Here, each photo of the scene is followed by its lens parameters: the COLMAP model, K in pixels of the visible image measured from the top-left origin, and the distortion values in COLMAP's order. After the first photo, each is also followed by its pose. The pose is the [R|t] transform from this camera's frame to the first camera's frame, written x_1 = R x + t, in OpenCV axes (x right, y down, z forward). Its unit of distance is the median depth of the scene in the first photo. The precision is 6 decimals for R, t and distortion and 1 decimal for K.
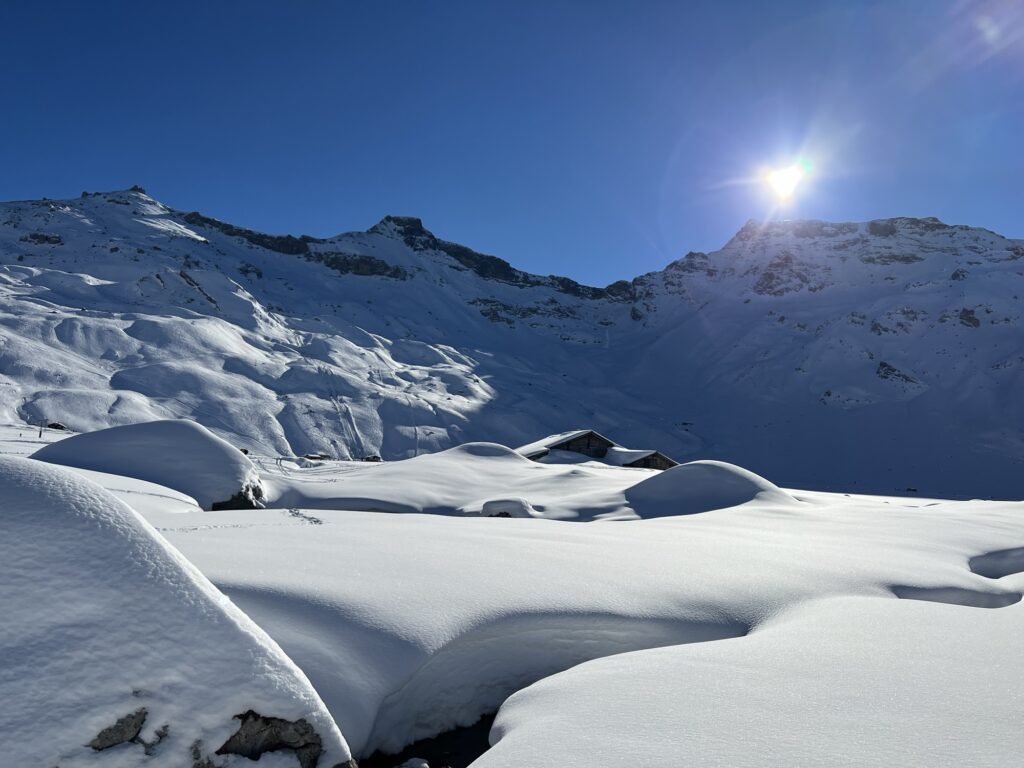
lens RADIAL K [[763.0, 0, 499.7], [0, 763.0, 394.4], [0, 0, 1]] dist [0.079868, -0.099624]
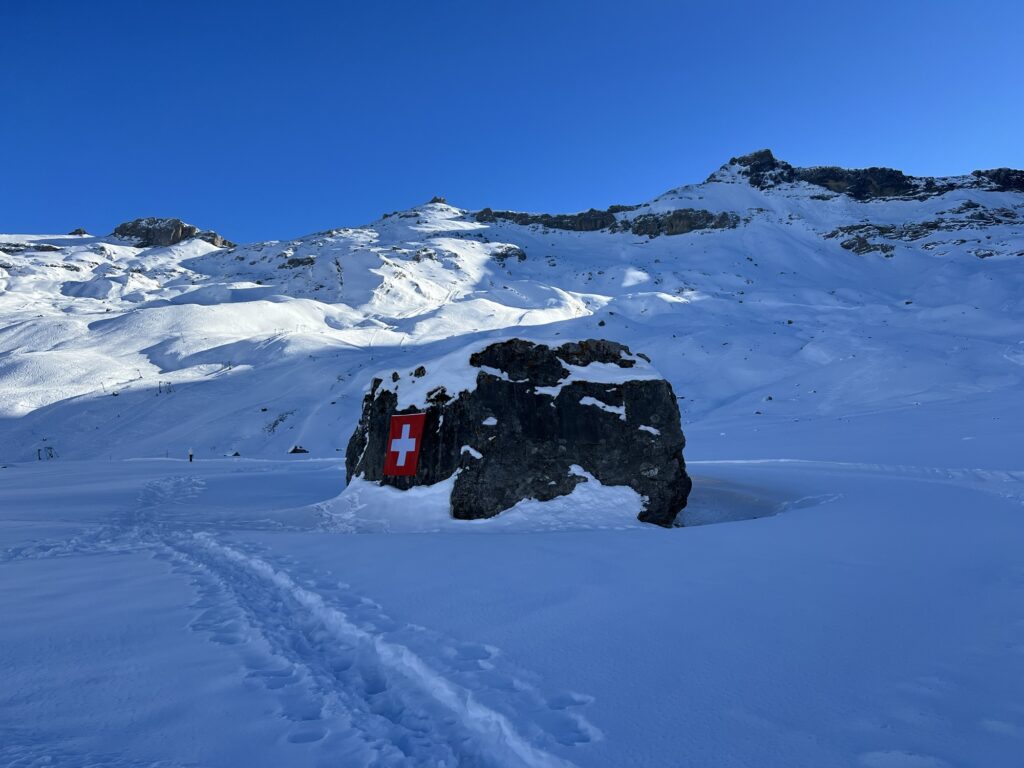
lens RADIAL K [[763.0, 0, 521.9], [0, 763.0, 381.0], [0, 0, 1]] dist [0.079868, -0.099624]
pose [[0.802495, -0.122943, -0.583855, 0.153983], [0.105849, 0.992354, -0.063475, 0.034123], [0.587194, -0.010863, 0.809373, 0.273743]]
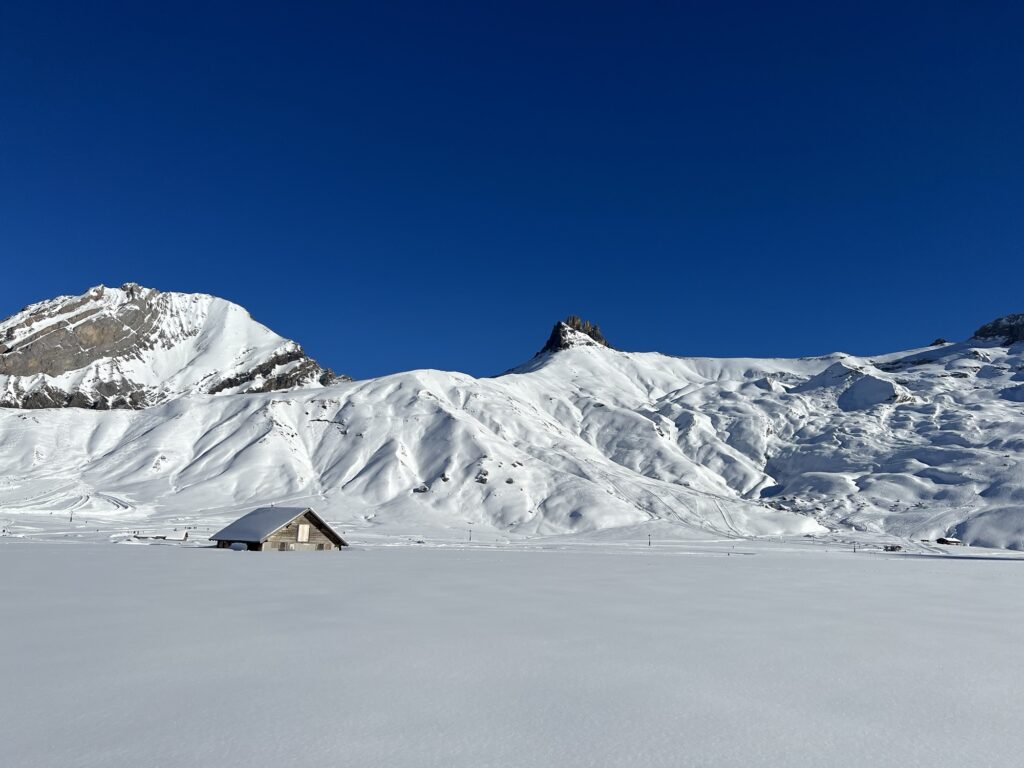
lens RADIAL K [[763.0, 0, 506.9], [0, 763.0, 394.7], [0, 0, 1]] dist [0.079868, -0.099624]
pose [[0.059565, -0.250707, -0.966229, 0.150770], [0.082058, 0.965901, -0.245564, 0.016853], [0.994846, -0.064660, 0.078107, 0.078544]]
